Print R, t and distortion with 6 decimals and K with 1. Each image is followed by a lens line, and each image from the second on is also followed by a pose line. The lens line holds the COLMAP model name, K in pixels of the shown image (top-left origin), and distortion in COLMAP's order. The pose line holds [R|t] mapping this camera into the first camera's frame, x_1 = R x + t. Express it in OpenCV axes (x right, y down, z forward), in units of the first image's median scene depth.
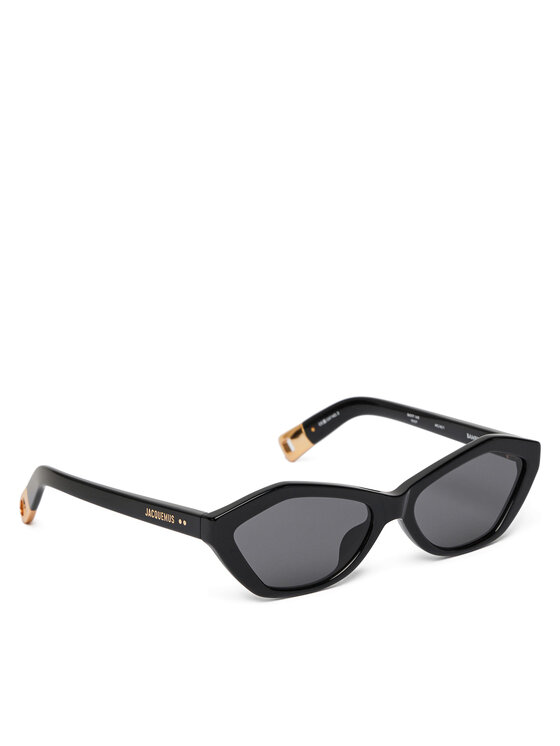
lens RADIAL K [[2189.8, 0, 280.6], [0, 2189.8, 372.8], [0, 0, 1]] dist [0.189147, 0.000000]
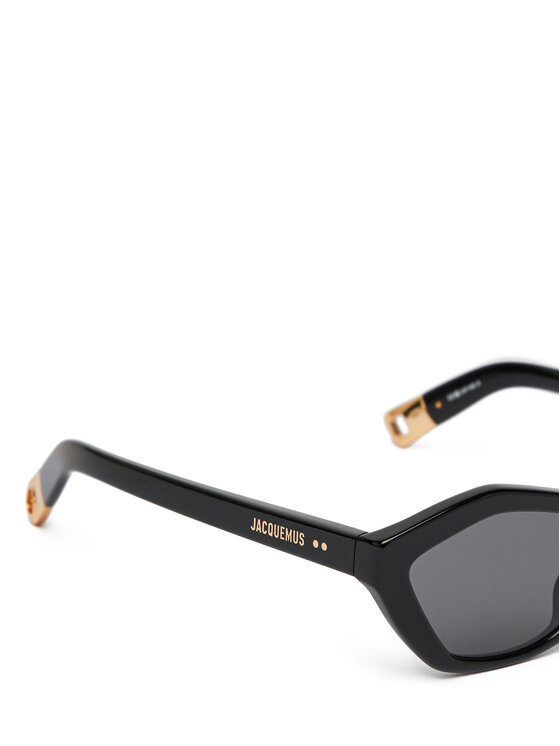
lens RADIAL K [[1288.7, 0, 278.4], [0, 1288.7, 374.3], [0, 0, 1]] dist [0.066233, 0.000000]
pose [[0.988744, 0.048865, 0.141415, -0.102220], [-0.047867, 0.998799, -0.010458, 0.023856], [-0.141756, 0.003571, 0.989895, 0.610983]]
